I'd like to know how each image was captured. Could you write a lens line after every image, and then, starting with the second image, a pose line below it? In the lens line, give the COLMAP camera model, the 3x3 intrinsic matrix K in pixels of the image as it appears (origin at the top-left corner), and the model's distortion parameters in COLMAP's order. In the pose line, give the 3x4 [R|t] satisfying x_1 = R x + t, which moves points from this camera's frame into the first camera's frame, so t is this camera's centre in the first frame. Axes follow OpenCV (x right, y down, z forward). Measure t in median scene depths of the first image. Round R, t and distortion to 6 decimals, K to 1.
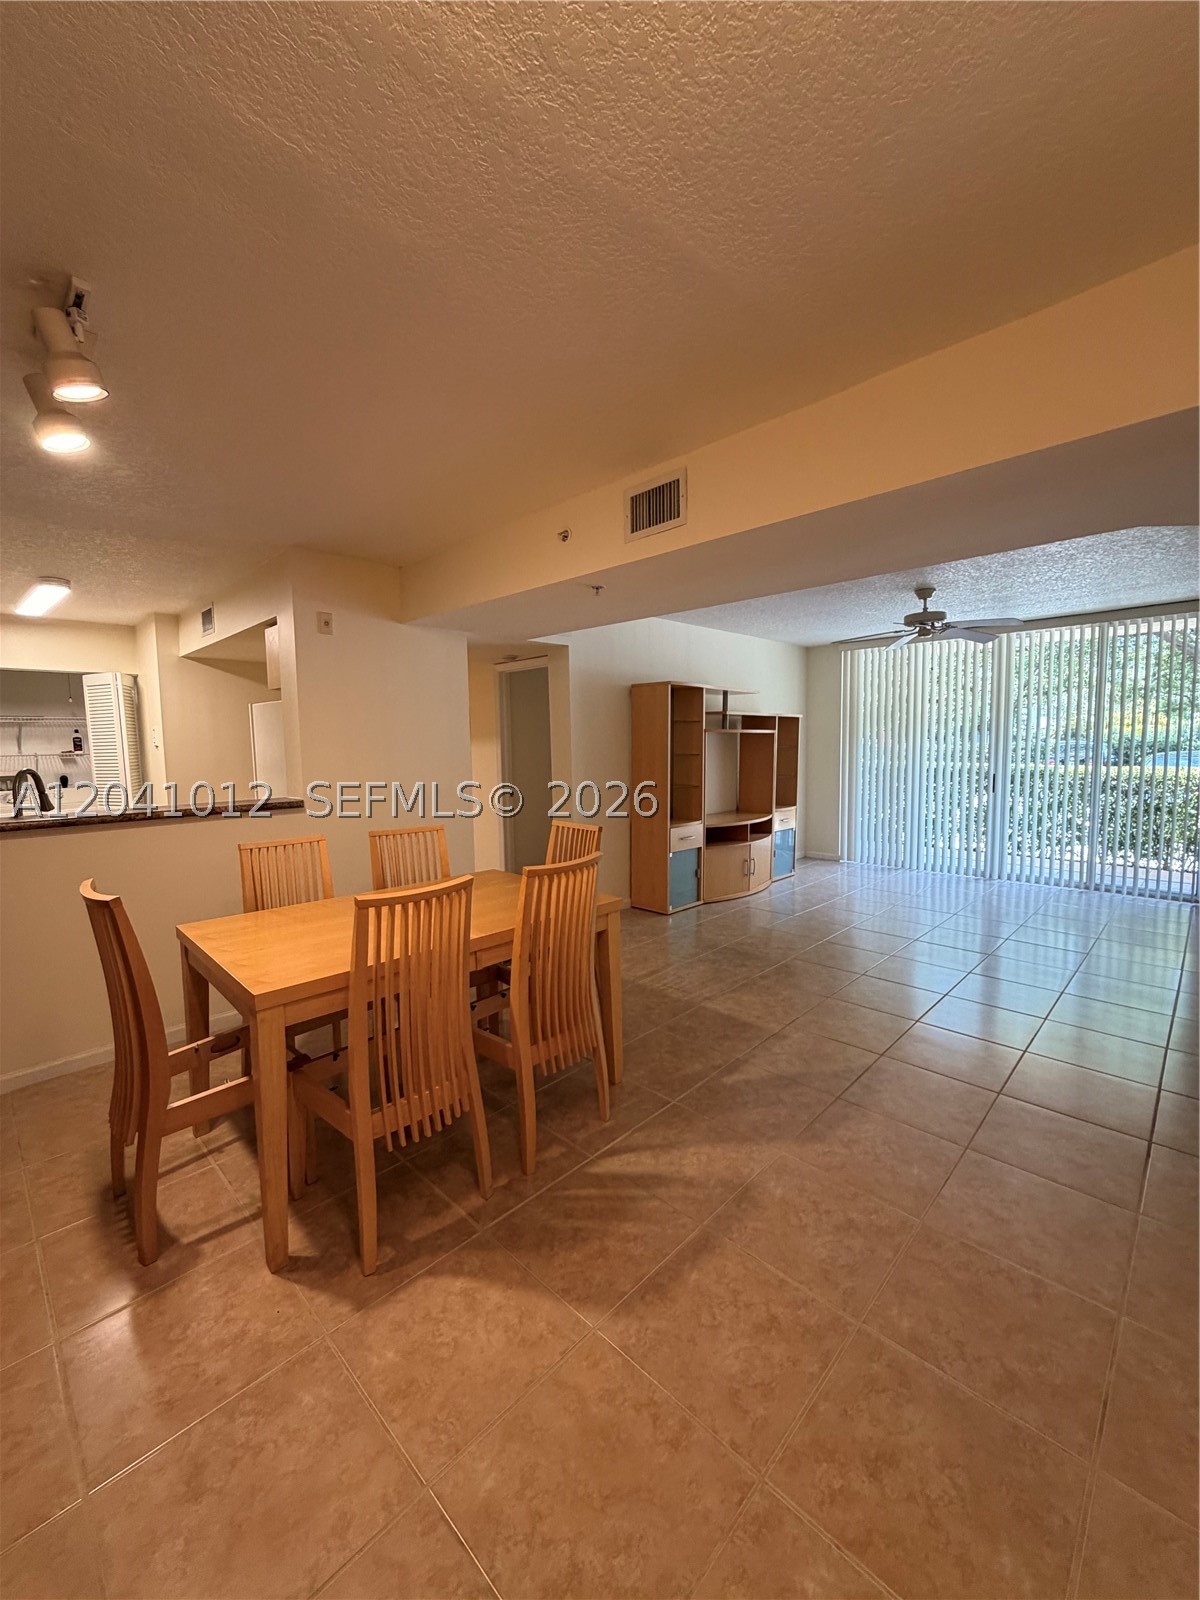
lens RADIAL K [[641.1, 0, 600.0], [0, 641.1, 800.0], [0, 0, 1]] dist [0.002435, 0.000248]
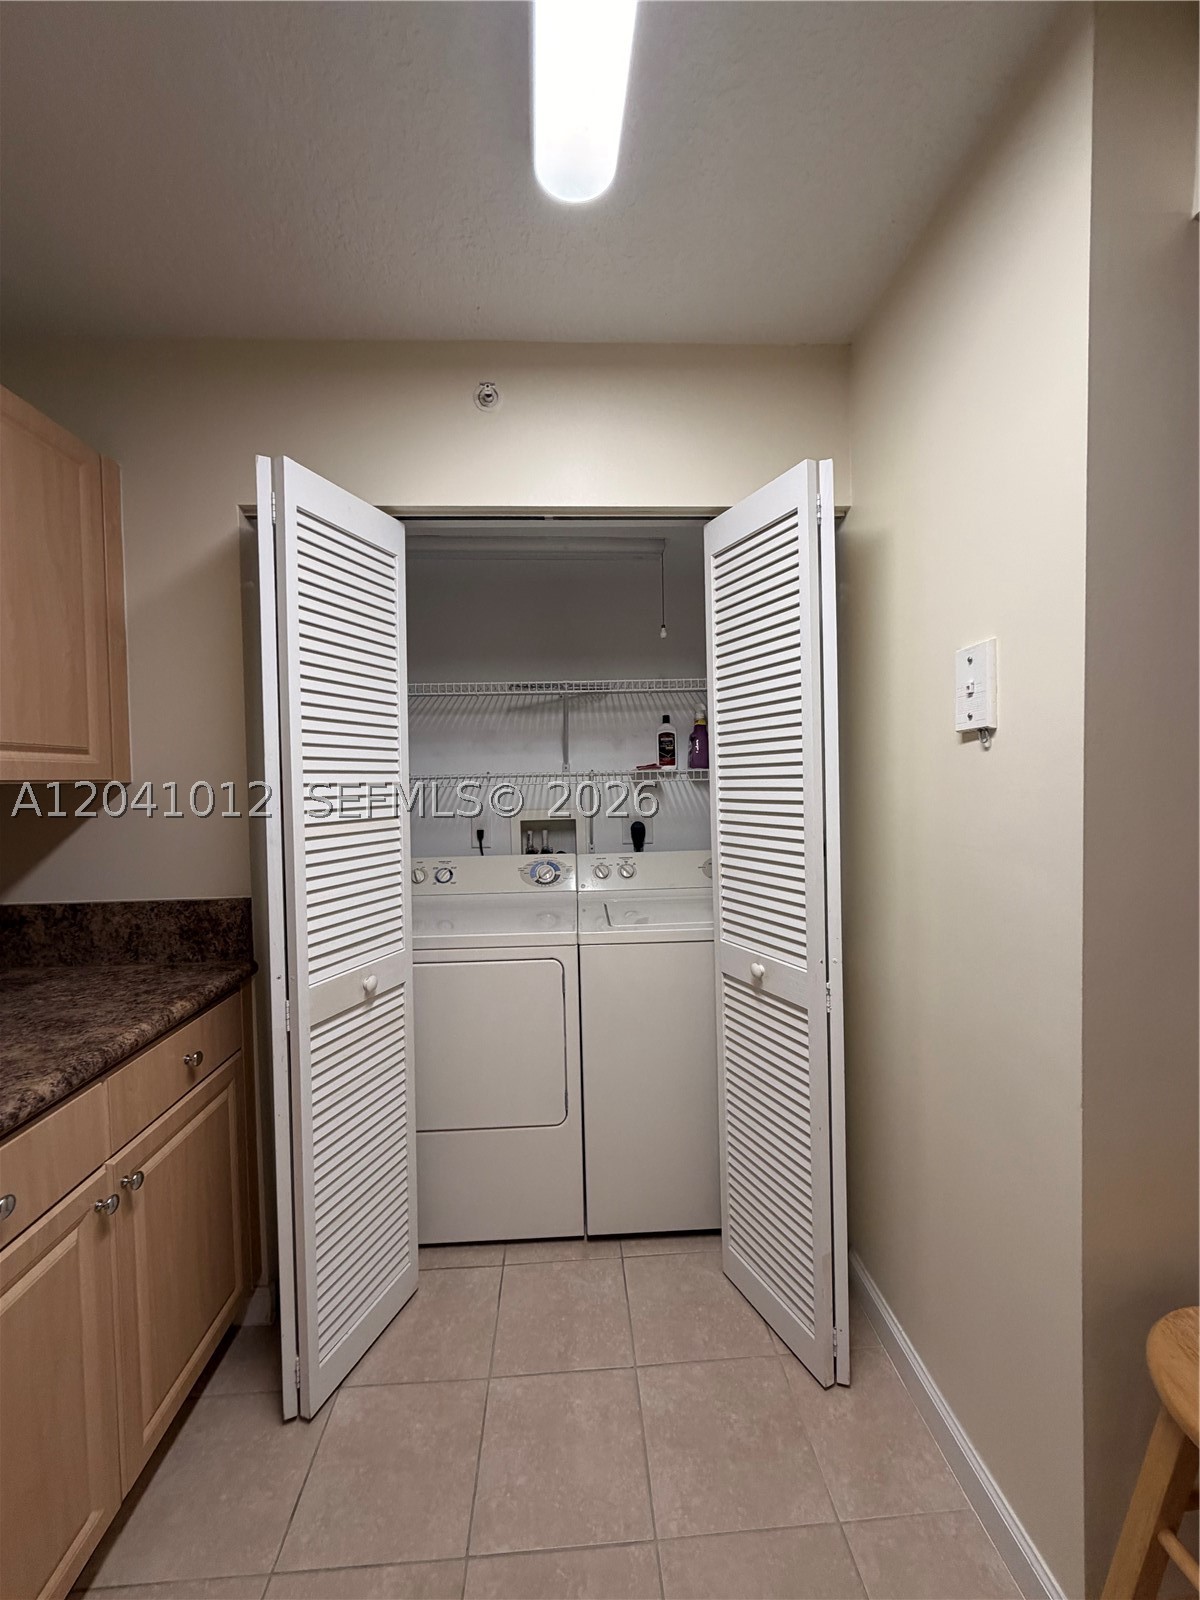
lens RADIAL K [[641.1, 0, 600.0], [0, 641.1, 800.0], [0, 0, 1]] dist [0.002435, 0.000248]
pose [[0.736821, 0.020018, -0.675791, -1.299205], [-0.046956, 0.998663, -0.021615, -0.098061], [0.674455, 0.047659, 0.736776, 1.533661]]
